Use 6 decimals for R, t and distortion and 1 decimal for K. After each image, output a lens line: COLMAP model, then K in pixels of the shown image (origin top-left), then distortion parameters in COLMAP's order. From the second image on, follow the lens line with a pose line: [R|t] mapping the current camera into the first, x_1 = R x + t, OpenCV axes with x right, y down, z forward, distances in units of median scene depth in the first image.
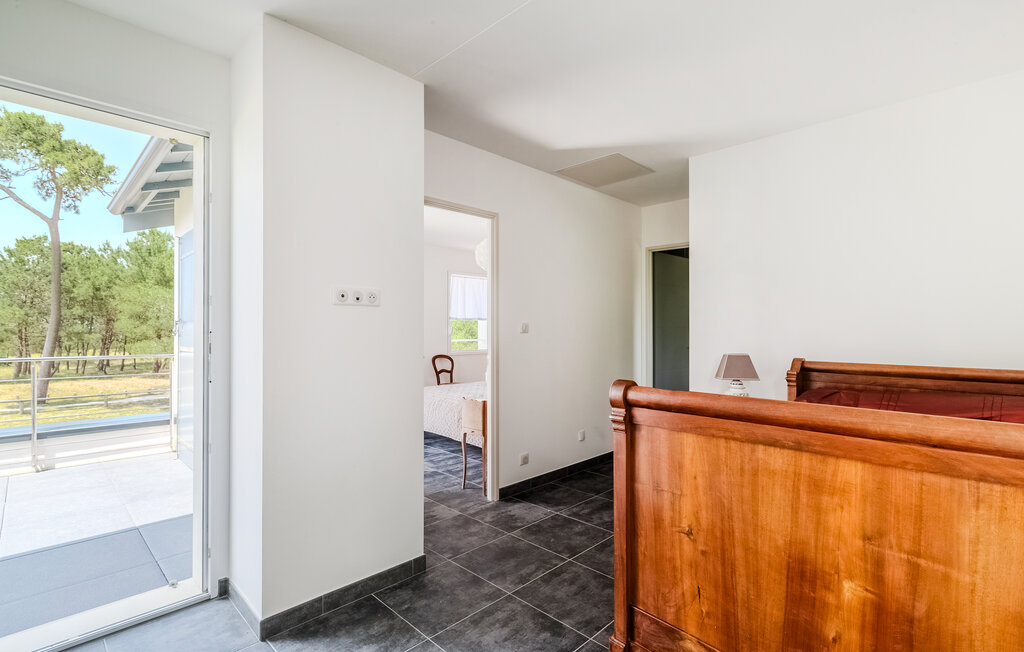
lens RADIAL K [[471.5, 0, 509.5], [0, 471.5, 323.8], [0, 0, 1]] dist [-0.001988, -0.000293]
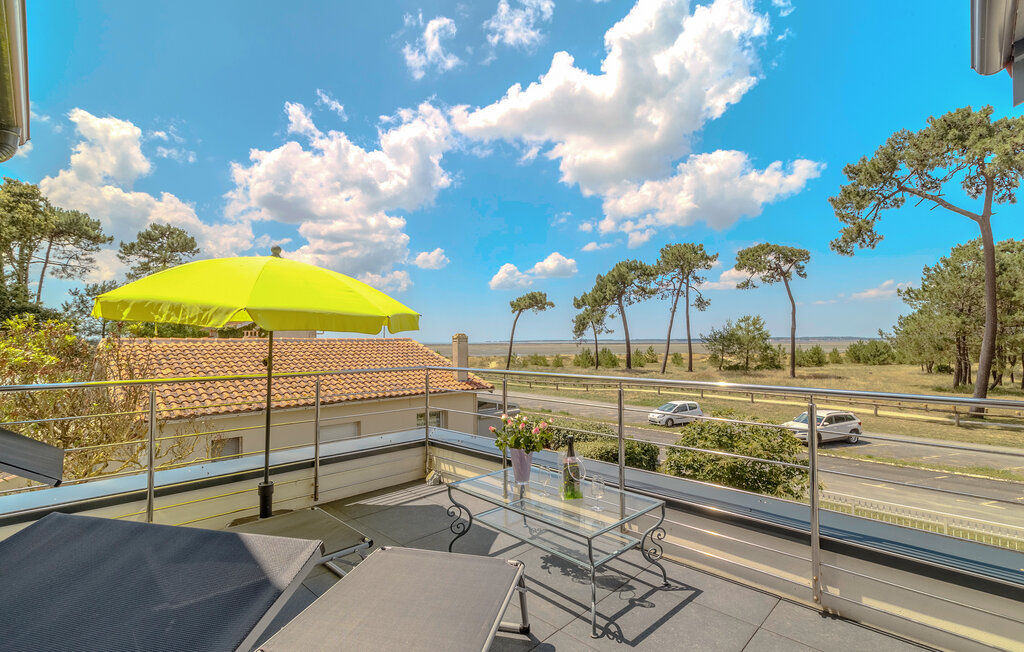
lens RADIAL K [[472.4, 0, 512.0], [0, 472.4, 334.0], [0, 0, 1]] dist [-0.000940, -0.000124]
pose [[-0.001977, -0.015932, -0.999871, -0.071194], [0.018953, 0.999693, -0.015966, 0.001796], [0.999818, -0.018982, -0.001674, 0.098034]]
